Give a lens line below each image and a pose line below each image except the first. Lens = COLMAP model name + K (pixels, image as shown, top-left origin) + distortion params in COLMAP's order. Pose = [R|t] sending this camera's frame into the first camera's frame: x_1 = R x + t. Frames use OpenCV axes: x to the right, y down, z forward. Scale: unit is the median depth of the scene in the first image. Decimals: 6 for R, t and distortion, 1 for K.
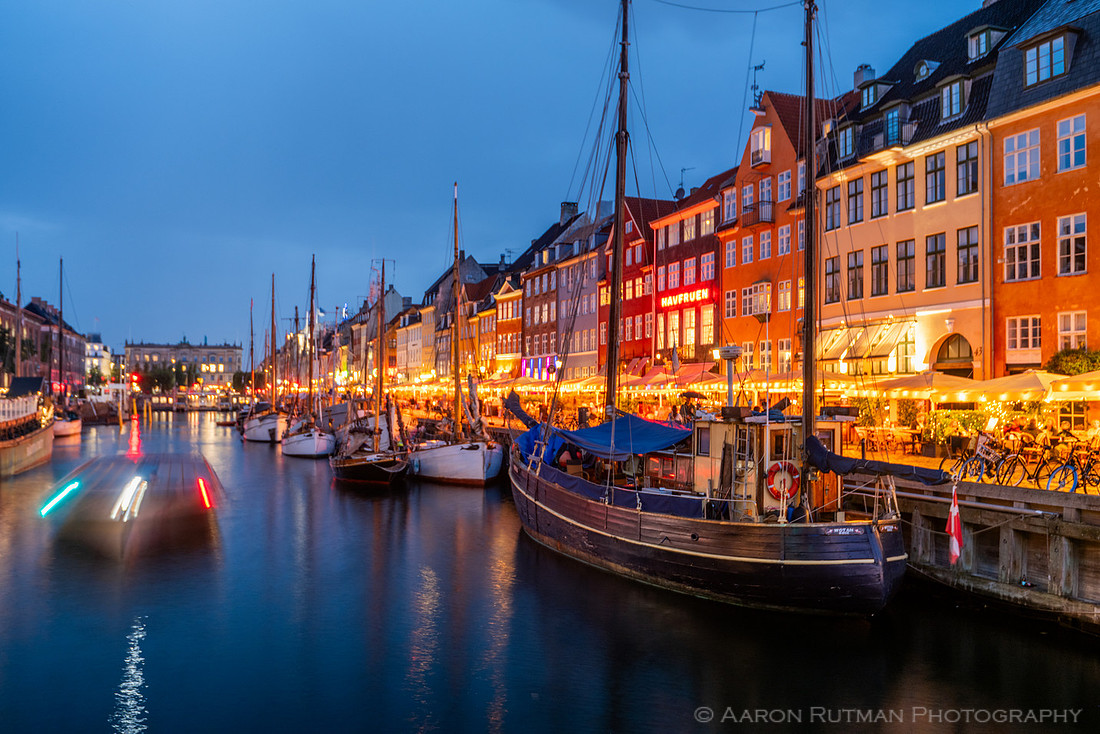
lens RADIAL K [[969.9, 0, 547.4], [0, 969.9, 369.8], [0, 0, 1]] dist [0.009706, -0.020317]
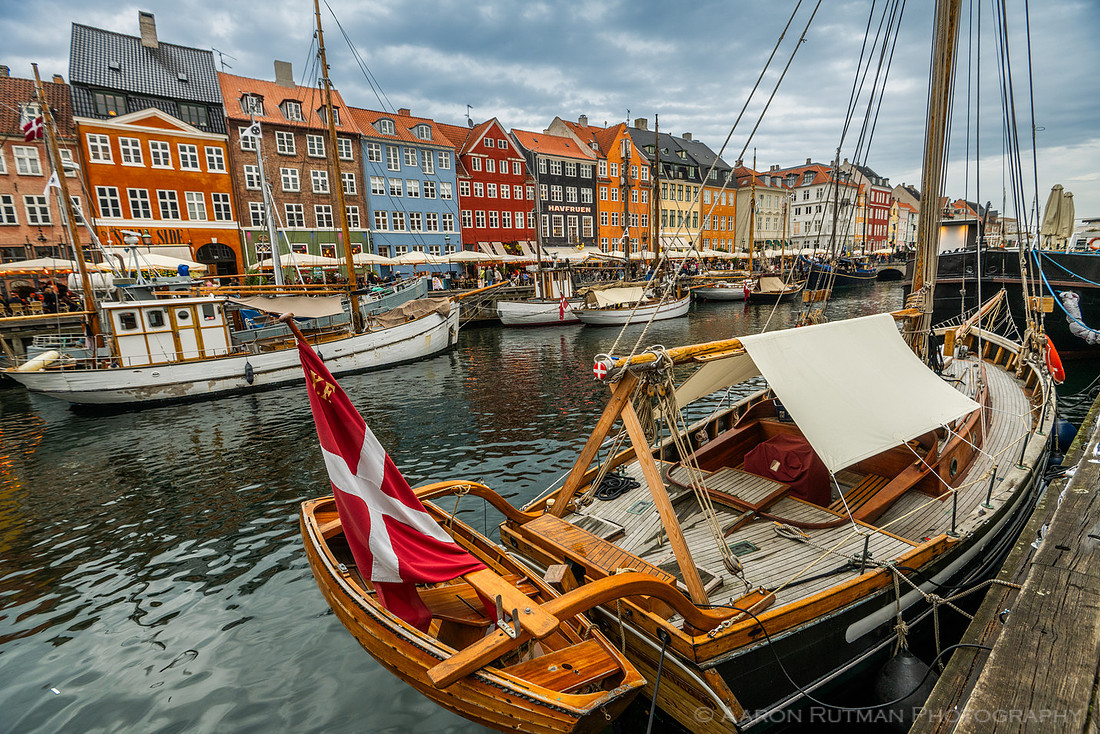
lens RADIAL K [[511.0, 0, 554.5], [0, 511.0, 368.0], [0, 0, 1]] dist [-0.003168, -0.013830]
pose [[-0.339510, -0.167339, 0.925597, -1.053573], [0.015737, 0.982899, 0.183471, 0.056585], [-0.940471, 0.076856, -0.331071, 1.853573]]
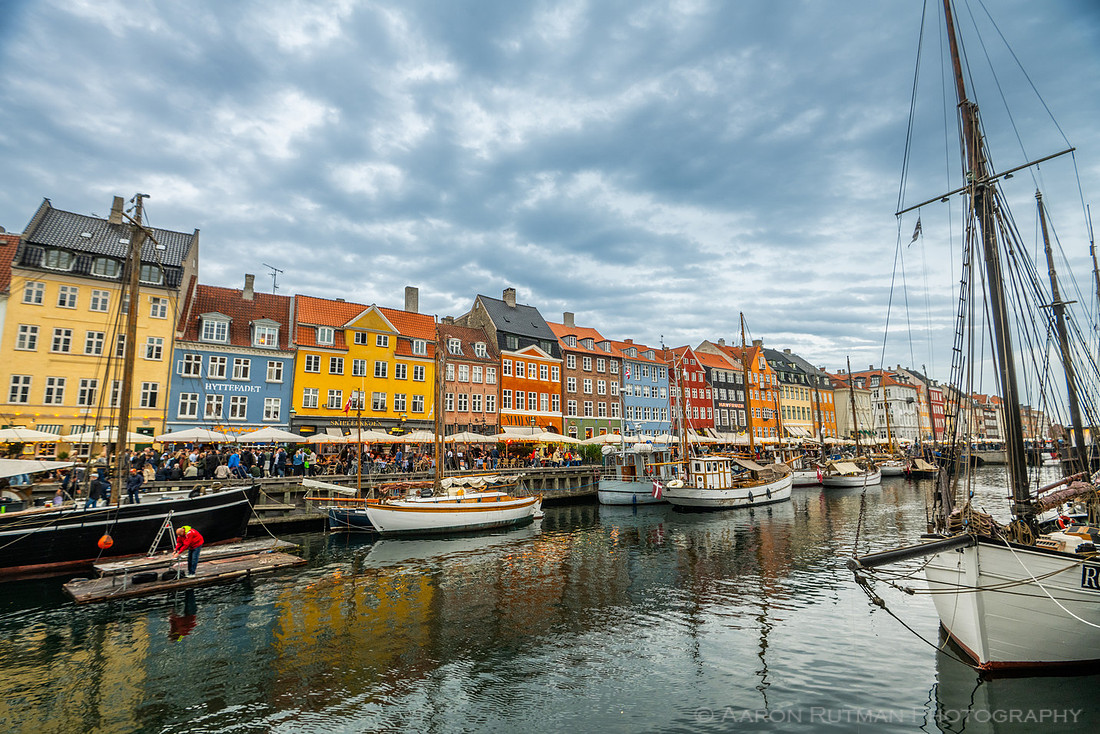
lens RADIAL K [[509.5, 0, 540.3], [0, 509.5, 369.6], [0, 0, 1]] dist [-0.011202, -0.005443]
pose [[-0.285800, 0.152598, 0.946061, -1.273252], [-0.012516, 0.986561, -0.162911, 0.068662], [-0.958208, -0.058401, -0.280049, 2.471295]]
